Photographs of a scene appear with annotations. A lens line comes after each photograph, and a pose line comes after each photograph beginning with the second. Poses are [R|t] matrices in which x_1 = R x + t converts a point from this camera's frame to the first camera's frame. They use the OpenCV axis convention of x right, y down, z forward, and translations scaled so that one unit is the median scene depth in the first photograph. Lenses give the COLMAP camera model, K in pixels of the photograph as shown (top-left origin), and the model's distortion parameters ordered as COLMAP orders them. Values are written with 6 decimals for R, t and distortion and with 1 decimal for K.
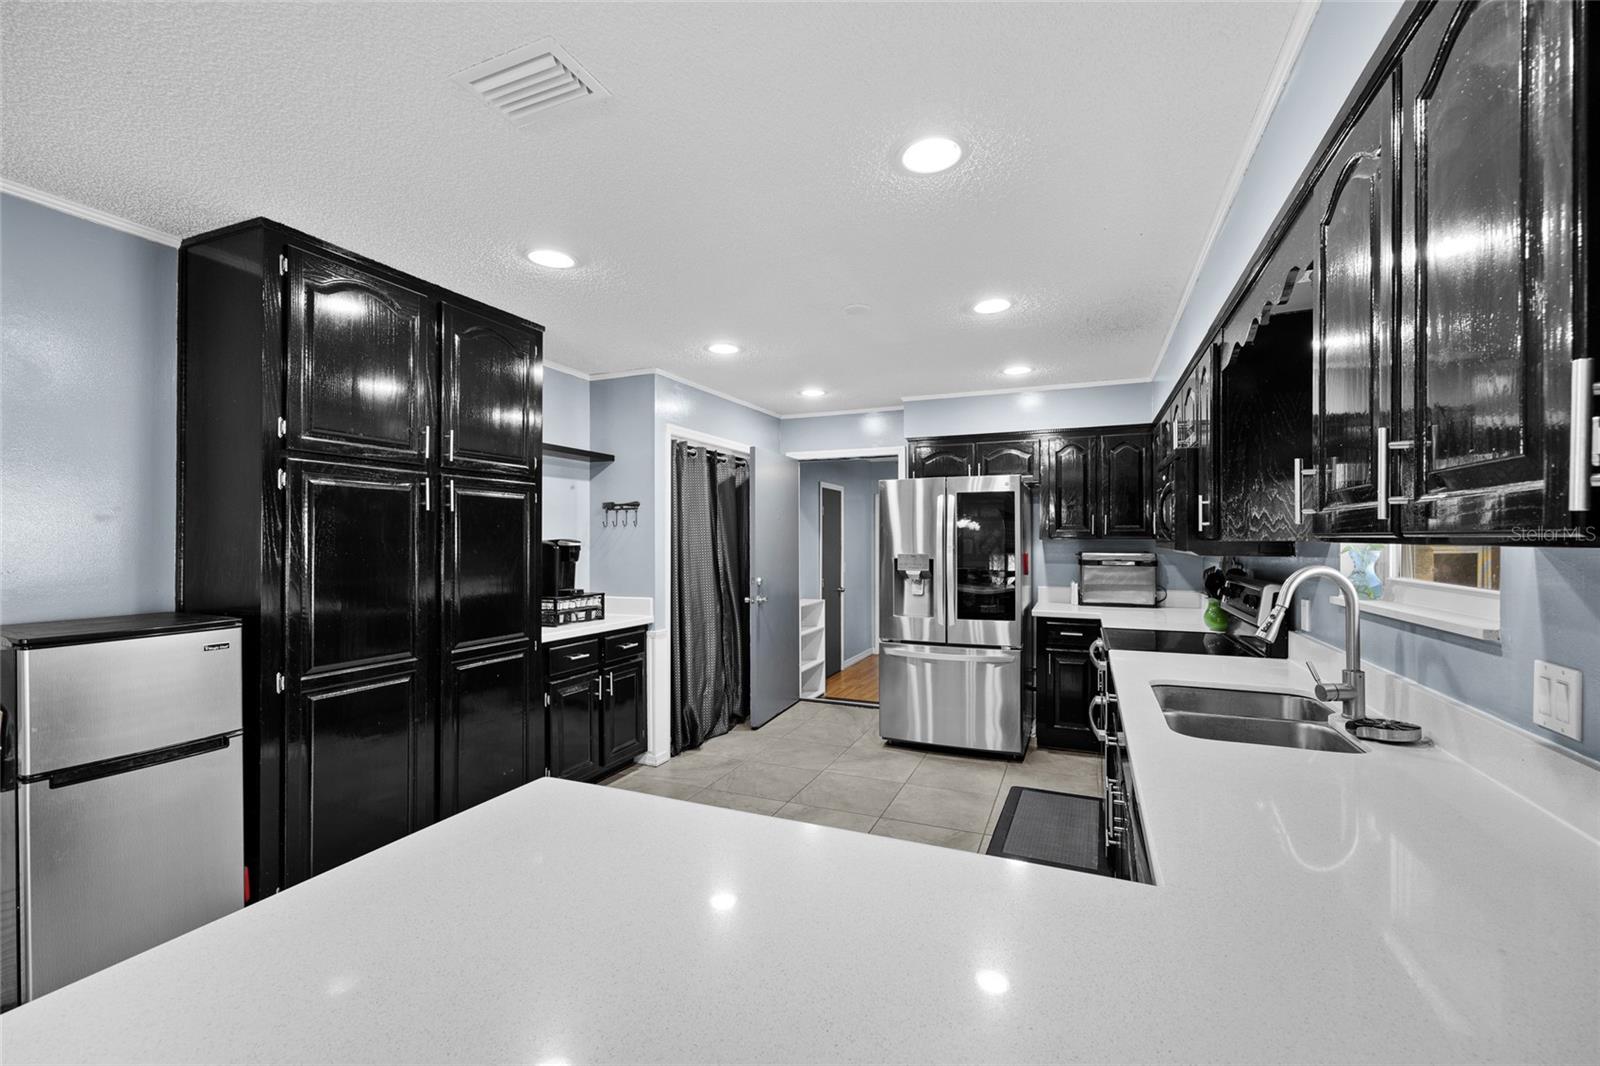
lens RADIAL K [[665.2, 0, 797.8], [0, 665.2, 543.1], [0, 0, 1]] dist [-0.006271, 0.000657]
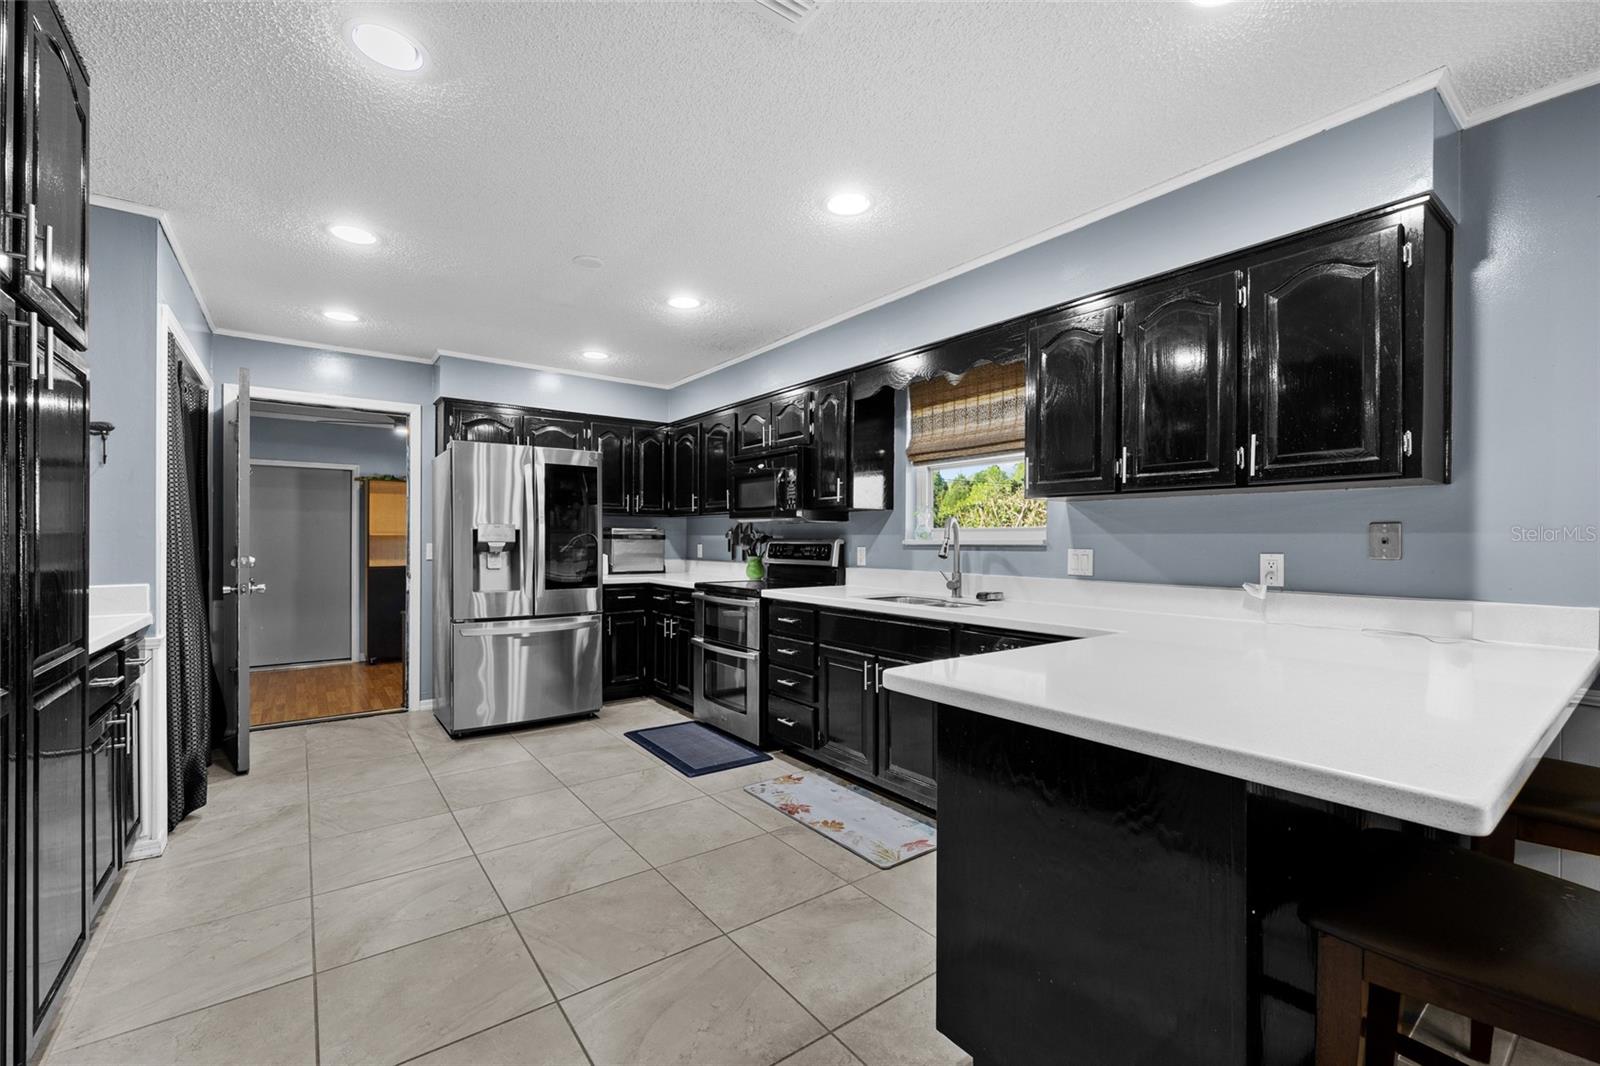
lens RADIAL K [[665.2, 0, 797.3], [0, 665.2, 537.3], [0, 0, 1]] dist [-0.006271, 0.000657]
pose [[0.504566, 0.006588, 0.863348, -0.428684], [-0.001168, 0.999975, -0.006949, 0.041552], [-0.863372, 0.002498, 0.504561, 0.168350]]
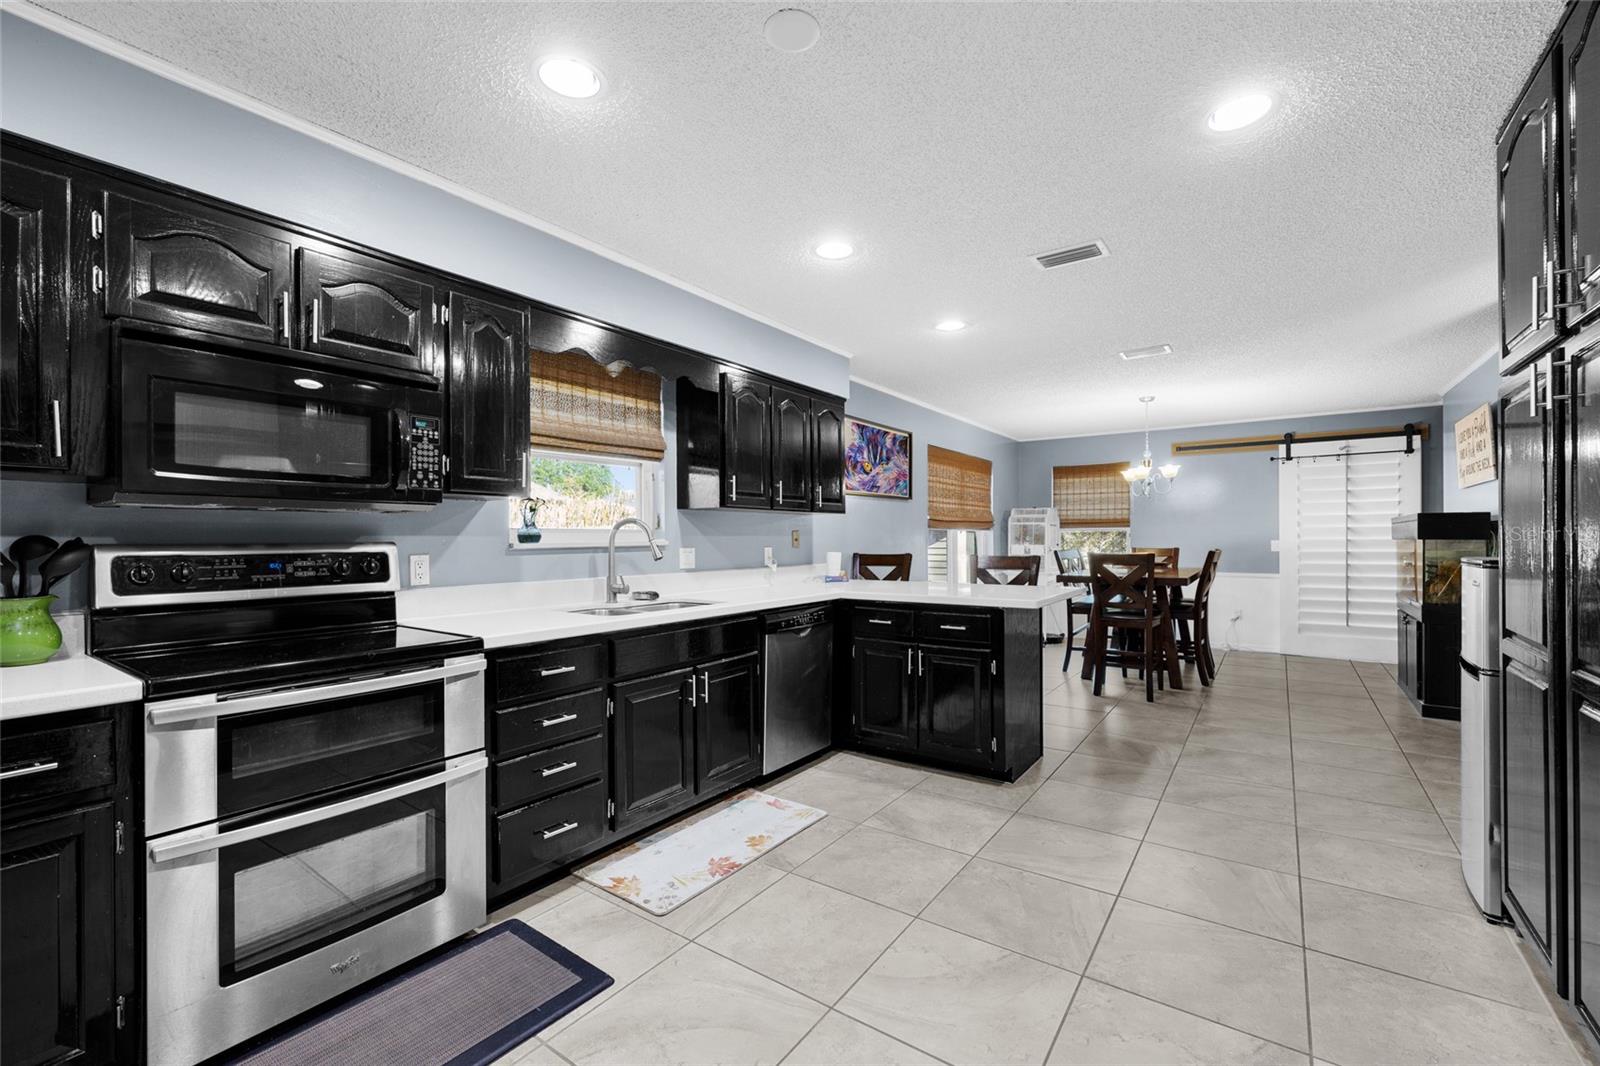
lens RADIAL K [[665.2, 0, 800.0], [0, 665.2, 532.6], [0, 0, 1]] dist [-0.006271, 0.000657]
pose [[-0.974963, 0.005169, 0.222306, -0.023632], [0.004975, 0.999987, -0.001435, 0.030751], [-0.222310, -0.000294, -0.974976, 1.072616]]
